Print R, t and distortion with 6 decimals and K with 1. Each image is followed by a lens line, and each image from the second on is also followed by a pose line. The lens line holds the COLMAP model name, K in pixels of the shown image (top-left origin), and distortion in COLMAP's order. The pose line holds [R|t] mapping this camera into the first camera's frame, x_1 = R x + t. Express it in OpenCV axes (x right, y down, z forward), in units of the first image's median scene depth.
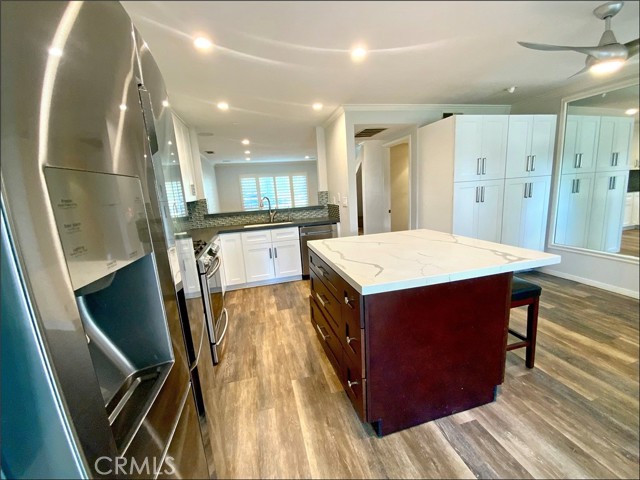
lens RADIAL K [[262.7, 0, 320.7], [0, 262.7, 238.2], [0, 0, 1]] dist [0.025711, -0.020398]
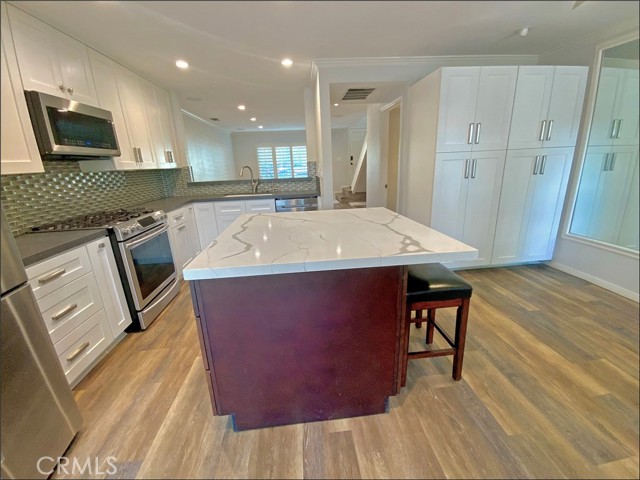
lens RADIAL K [[262.7, 0, 320.7], [0, 262.7, 238.2], [0, 0, 1]] dist [0.025711, -0.020398]
pose [[0.987249, 0.064921, -0.145344, 0.288607], [-0.050148, 0.993407, 0.103094, -0.011327], [0.151078, -0.094490, 0.983995, 0.097324]]
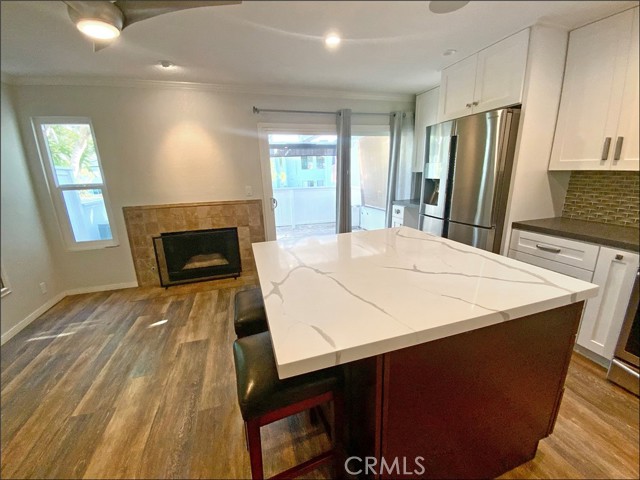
lens RADIAL K [[262.7, 0, 320.7], [0, 262.7, 238.2], [0, 0, 1]] dist [0.025711, -0.020398]
pose [[-0.994580, 0.101843, -0.020948, 0.310458], [0.083622, 0.903220, 0.420952, -0.217937], [0.061792, 0.416919, -0.906841, 1.060055]]
